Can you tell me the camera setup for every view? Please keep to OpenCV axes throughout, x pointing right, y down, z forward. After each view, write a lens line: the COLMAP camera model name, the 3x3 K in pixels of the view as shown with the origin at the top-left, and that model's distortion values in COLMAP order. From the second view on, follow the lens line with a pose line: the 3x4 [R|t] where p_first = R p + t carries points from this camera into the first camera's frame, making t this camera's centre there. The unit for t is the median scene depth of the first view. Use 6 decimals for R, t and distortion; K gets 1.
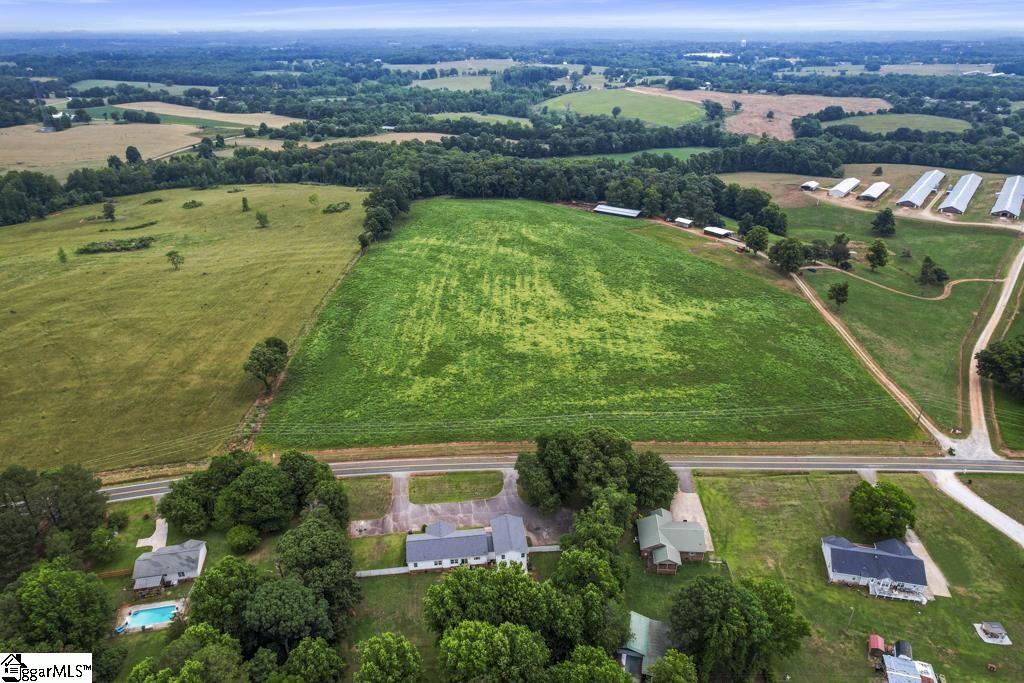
lens RADIAL K [[658.3, 0, 512.7], [0, 658.3, 341.4], [0, 0, 1]] dist [-0.077245, 0.068020]
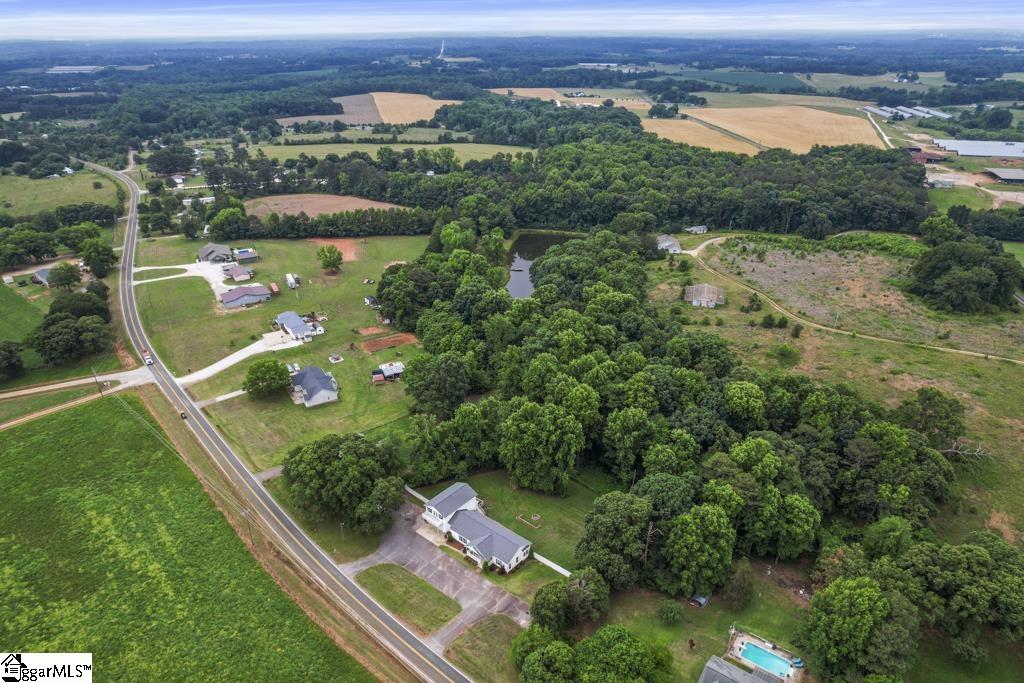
lens RADIAL K [[658.3, 0, 513.6], [0, 658.3, 349.2], [0, 0, 1]] dist [-0.077245, 0.068020]
pose [[-0.676454, -0.322530, 0.662106, -0.236948], [0.337444, 0.663360, 0.667896, -0.184409], [-0.654631, 0.675225, -0.339897, 0.378004]]
